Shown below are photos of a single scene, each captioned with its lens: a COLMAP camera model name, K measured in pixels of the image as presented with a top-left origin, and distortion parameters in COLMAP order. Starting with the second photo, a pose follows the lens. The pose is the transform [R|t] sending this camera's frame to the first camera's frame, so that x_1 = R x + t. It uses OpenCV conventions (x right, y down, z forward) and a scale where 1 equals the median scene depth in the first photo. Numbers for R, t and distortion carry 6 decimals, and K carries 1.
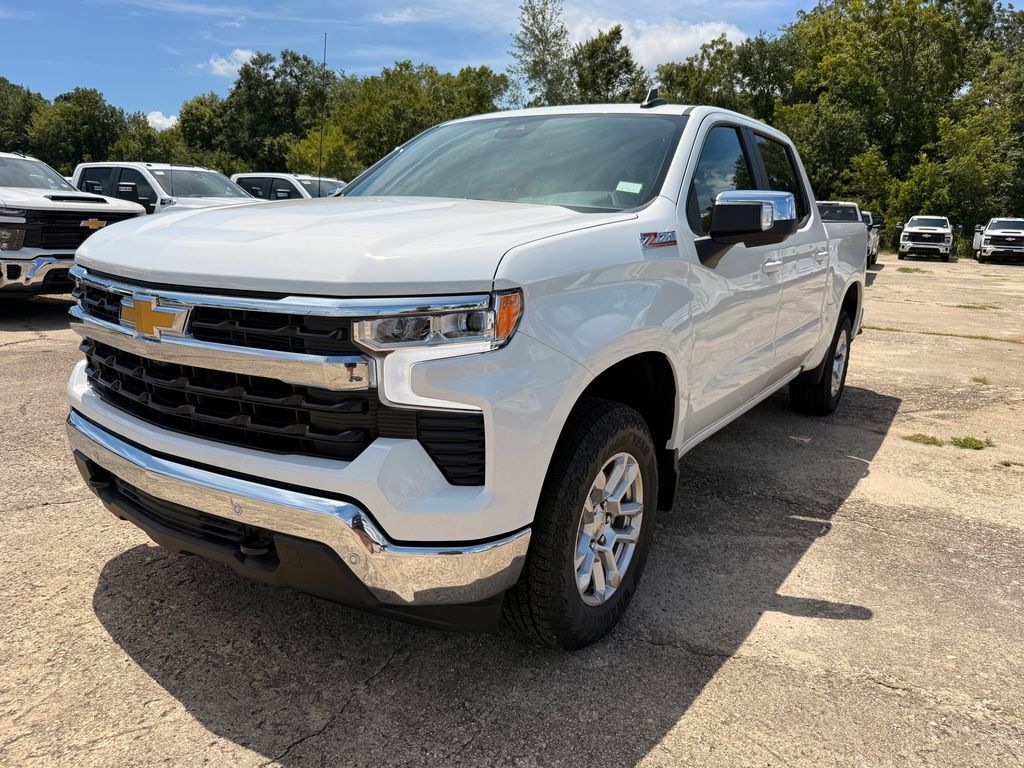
lens RADIAL K [[759.4, 0, 503.9], [0, 759.4, 377.4], [0, 0, 1]] dist [0.007037, -0.013880]
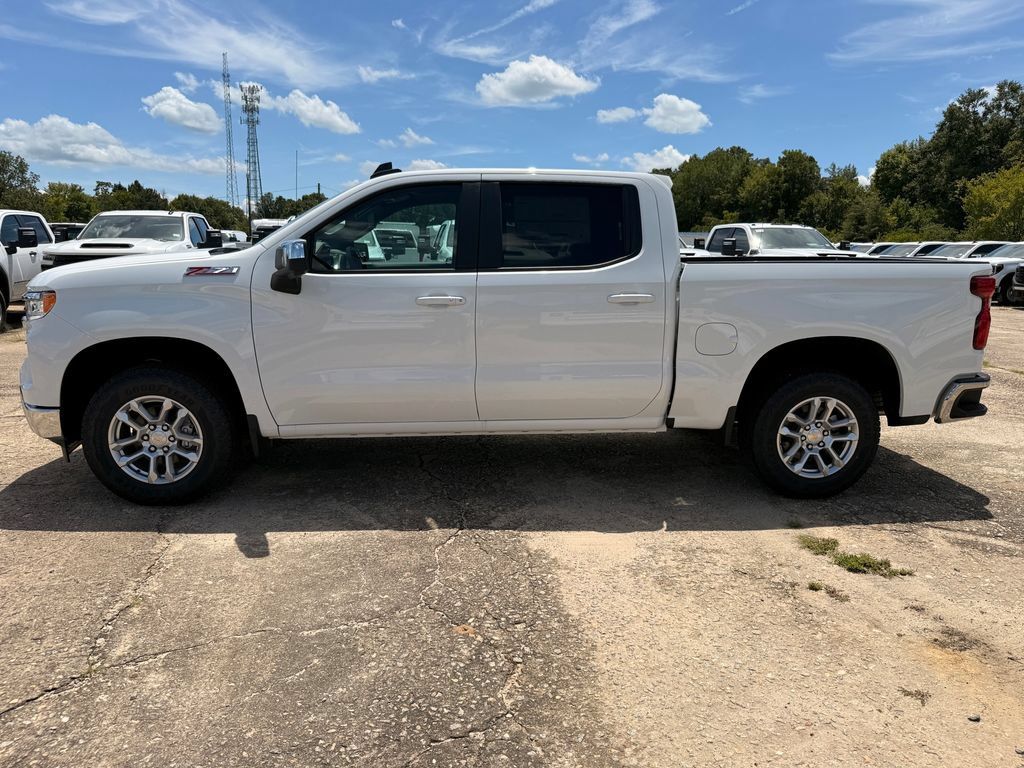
lens RADIAL K [[759.4, 0, 511.7], [0, 759.4, 384.2], [0, 0, 1]] dist [0.007037, -0.013880]
pose [[0.612661, 0.121646, -0.780928, 0.101921], [-0.163138, 0.986270, 0.025646, -0.005069], [0.773326, 0.111687, 0.624094, 0.028656]]
